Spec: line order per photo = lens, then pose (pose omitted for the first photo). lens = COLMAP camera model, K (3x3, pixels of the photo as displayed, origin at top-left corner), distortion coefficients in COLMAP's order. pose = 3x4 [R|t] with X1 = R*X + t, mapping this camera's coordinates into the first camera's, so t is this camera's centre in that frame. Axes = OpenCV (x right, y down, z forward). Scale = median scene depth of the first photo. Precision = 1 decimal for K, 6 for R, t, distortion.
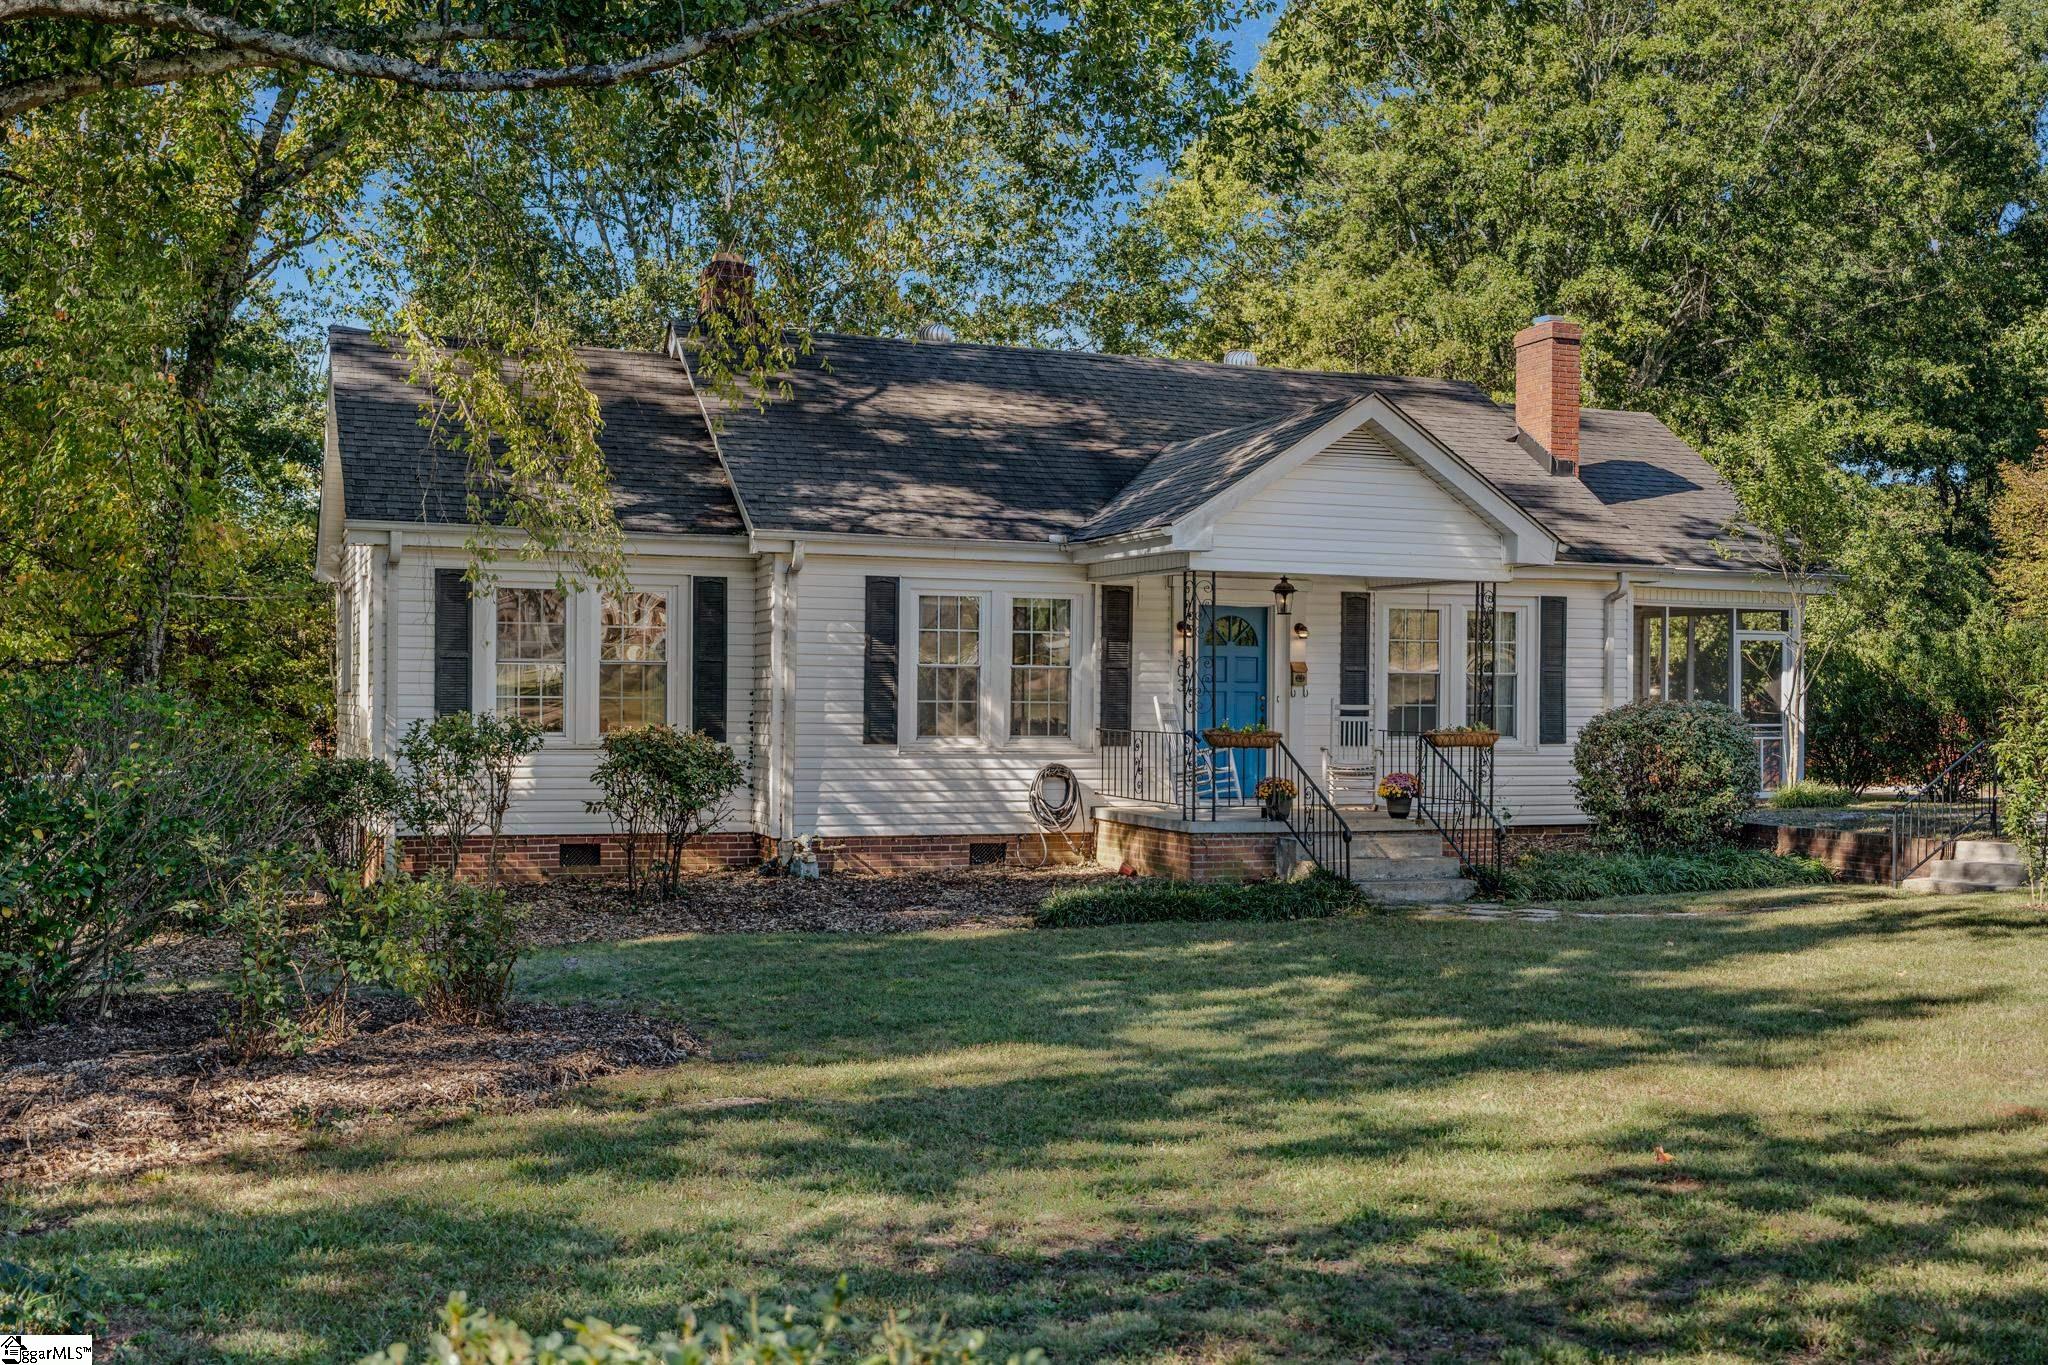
lens RADIAL K [[2106.7, 0, 1024.3], [0, 2106.7, 684.3], [0, 0, 1]] dist [-0.000813, 0.000000]
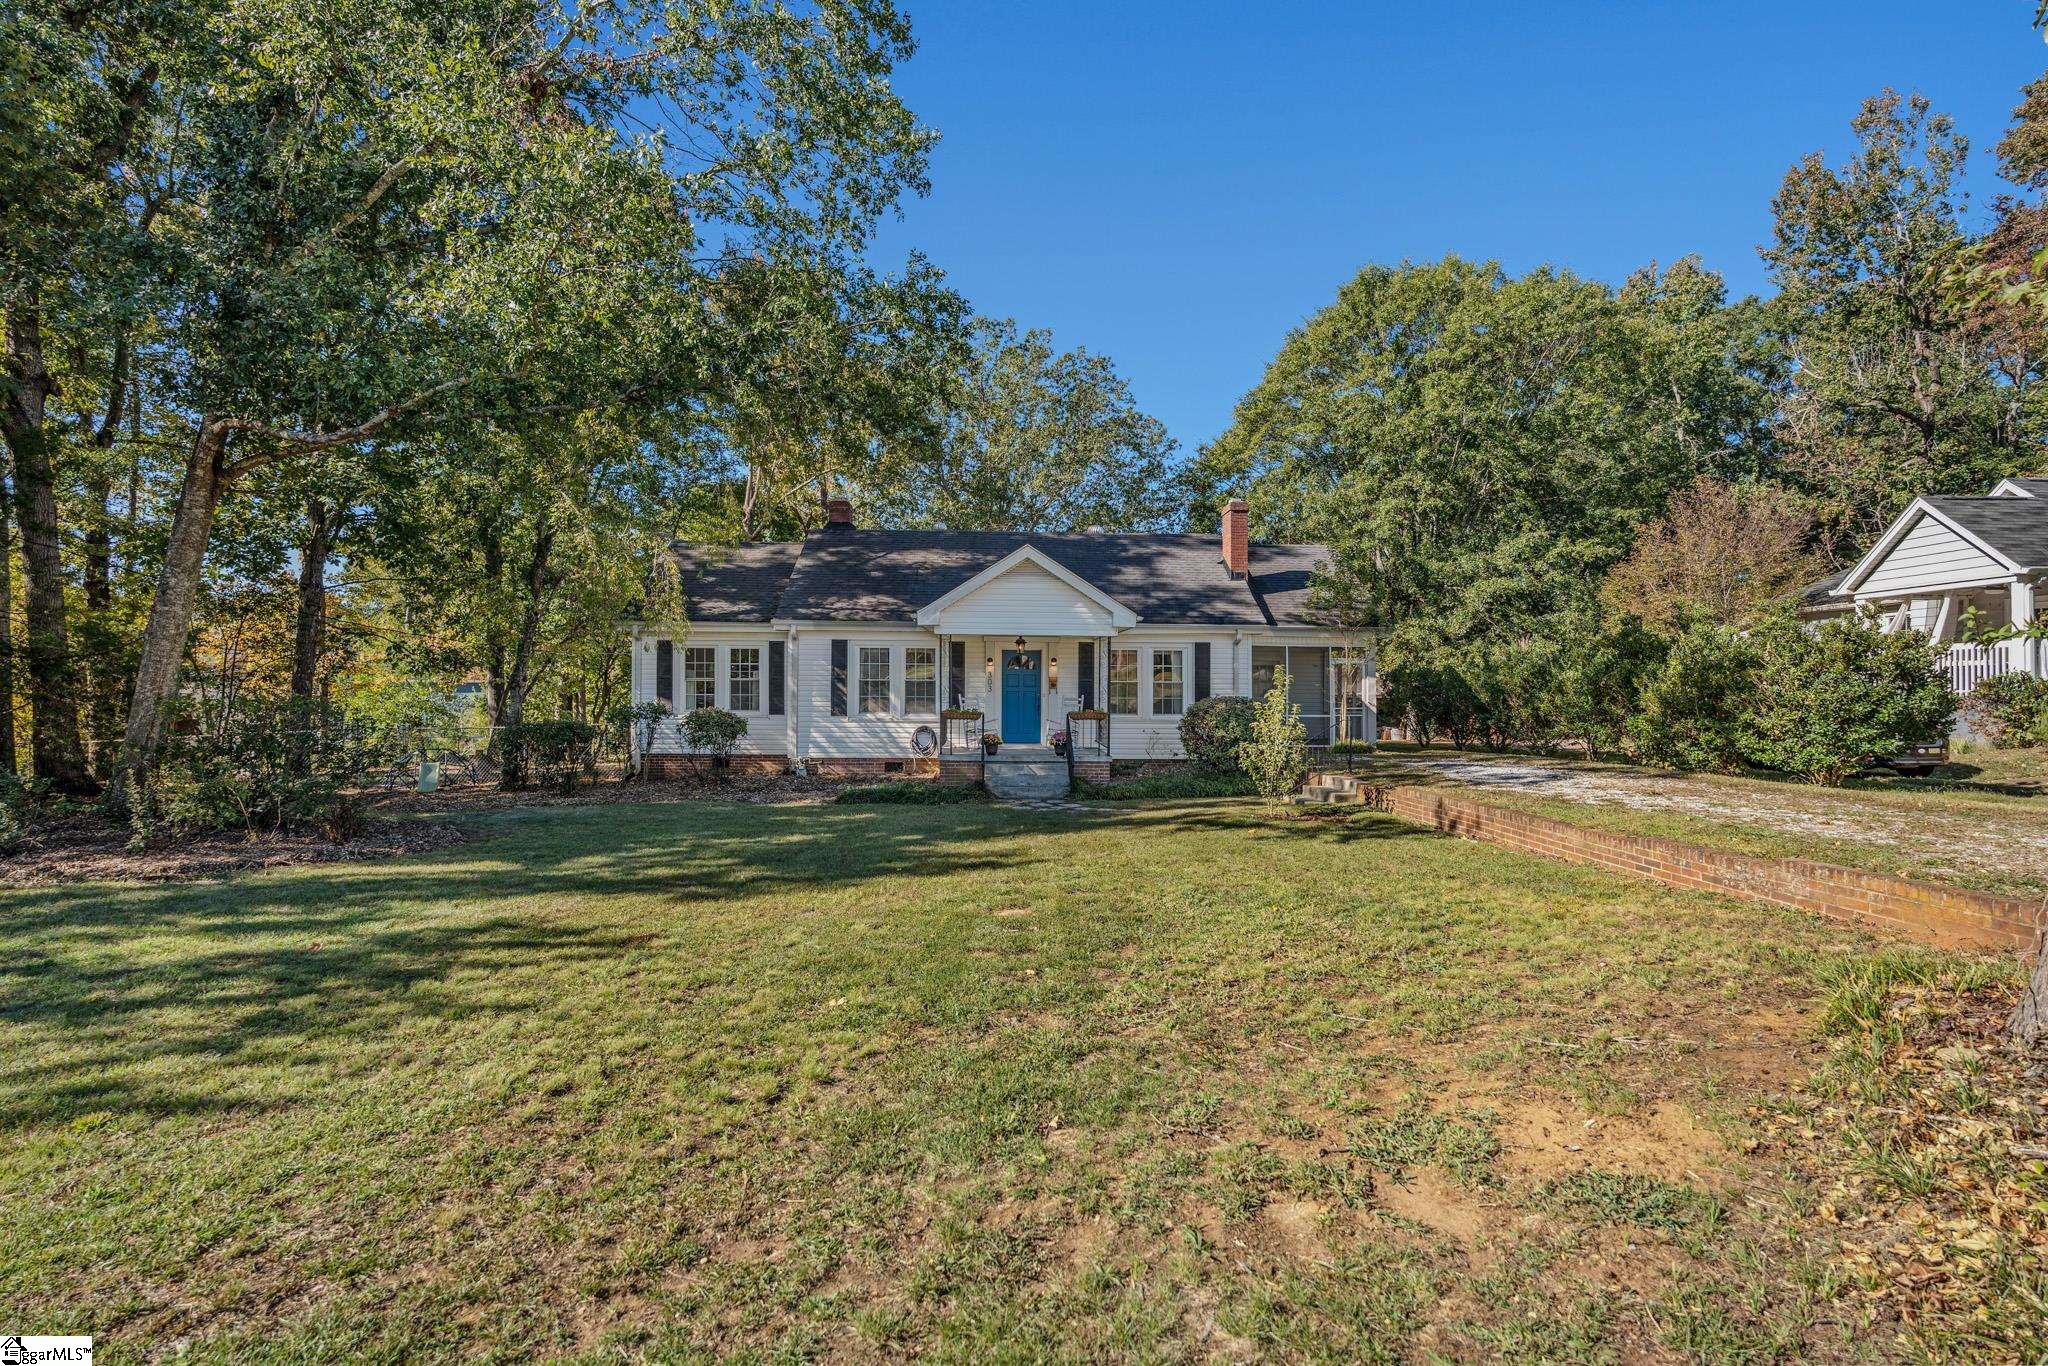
lens RADIAL K [[926.1, 0, 1023.9], [0, 926.1, 678.3], [0, 0, 1]] dist [0.000983, 0.000070]
pose [[0.948128, -0.005107, -0.317848, 0.409910], [0.002761, 0.999966, -0.007830, -0.002172], [0.317877, 0.006546, 0.948109, 0.146827]]
